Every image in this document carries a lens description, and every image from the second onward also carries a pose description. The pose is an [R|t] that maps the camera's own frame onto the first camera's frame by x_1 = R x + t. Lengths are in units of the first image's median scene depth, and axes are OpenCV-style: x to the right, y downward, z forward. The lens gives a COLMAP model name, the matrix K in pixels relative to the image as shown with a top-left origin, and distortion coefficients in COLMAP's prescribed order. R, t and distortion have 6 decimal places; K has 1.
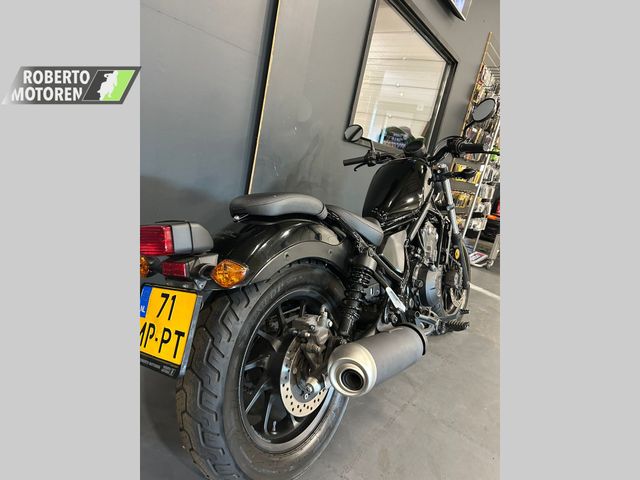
lens RADIAL K [[362.4, 0, 320.0], [0, 362.4, 240.0], [0, 0, 1]] dist [0.004919, -0.000453]
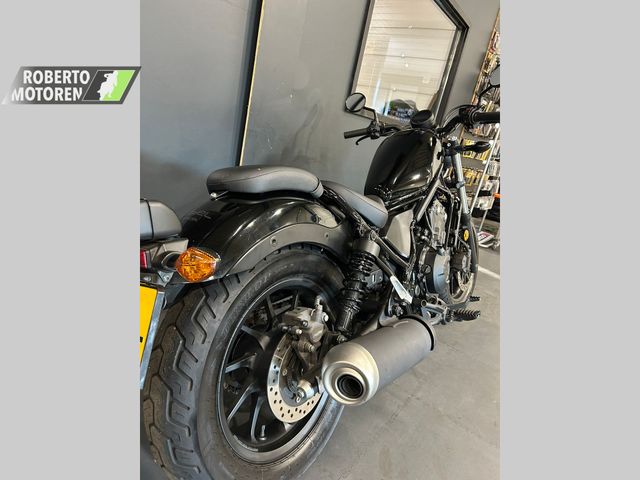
lens RADIAL K [[362.4, 0, 320.0], [0, 362.4, 240.0], [0, 0, 1]] dist [0.004919, -0.000453]
pose [[0.999985, 0.001789, -0.005203, 0.014994], [-0.001479, 0.998253, 0.059058, -0.005930], [0.005299, -0.059050, 0.998241, 0.115942]]
